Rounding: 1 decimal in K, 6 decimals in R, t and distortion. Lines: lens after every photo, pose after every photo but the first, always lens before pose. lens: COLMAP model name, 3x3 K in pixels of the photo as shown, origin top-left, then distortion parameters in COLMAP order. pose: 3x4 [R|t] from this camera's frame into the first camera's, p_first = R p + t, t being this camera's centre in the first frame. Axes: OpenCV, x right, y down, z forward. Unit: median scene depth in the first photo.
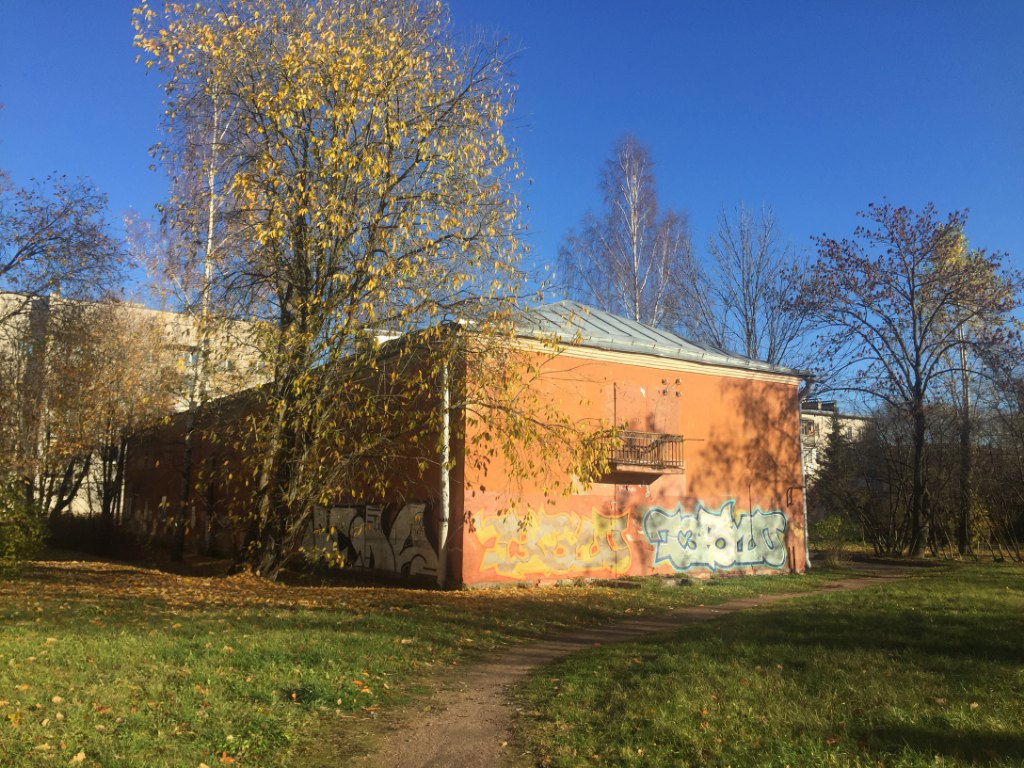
lens RADIAL K [[878.0, 0, 512.1], [0, 878.0, 385.5], [0, 0, 1]] dist [0.074276, -0.101255]
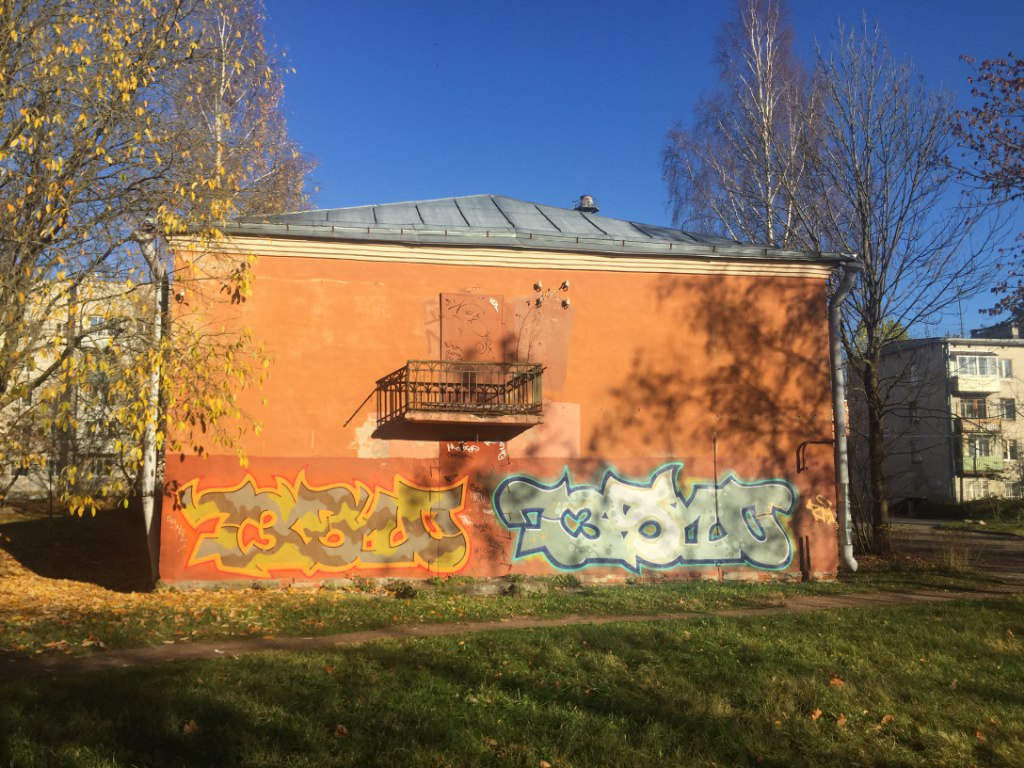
lens RADIAL K [[878.0, 0, 513.8], [0, 878.0, 385.3], [0, 0, 1]] dist [0.074276, -0.101255]
pose [[0.906317, -0.053547, -0.419193, 0.416096], [0.063105, 0.997967, 0.008957, 0.060764], [0.417861, -0.034571, 0.907853, 0.372682]]
